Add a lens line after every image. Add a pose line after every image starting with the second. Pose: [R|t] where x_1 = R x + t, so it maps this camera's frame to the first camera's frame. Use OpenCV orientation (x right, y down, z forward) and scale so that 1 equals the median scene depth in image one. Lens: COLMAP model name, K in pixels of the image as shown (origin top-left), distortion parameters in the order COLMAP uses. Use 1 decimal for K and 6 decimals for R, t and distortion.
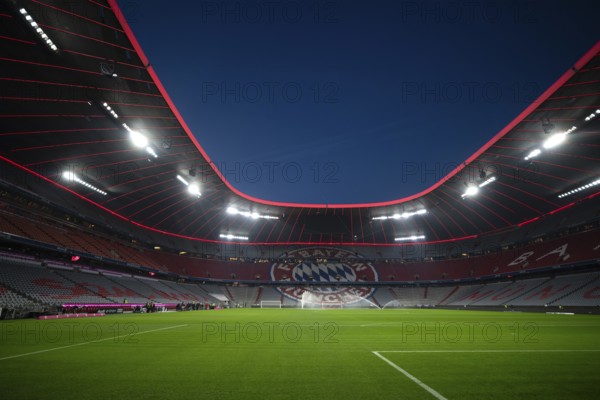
lens RADIAL K [[263.9, 0, 302.8], [0, 263.9, 196.8], [0, 0, 1]] dist [-0.007206, 0.000385]
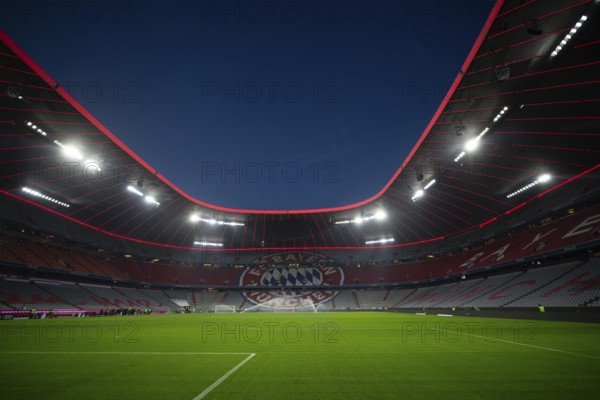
lens RADIAL K [[259.0, 0, 303.9], [0, 259.0, 197.7], [0, 0, 1]] dist [-0.005006, -0.000130]
pose [[0.999107, -0.027694, -0.031903, 0.185690], [0.027159, 0.999485, -0.017086, -0.000553], [0.032359, 0.016205, 0.999345, -0.004658]]
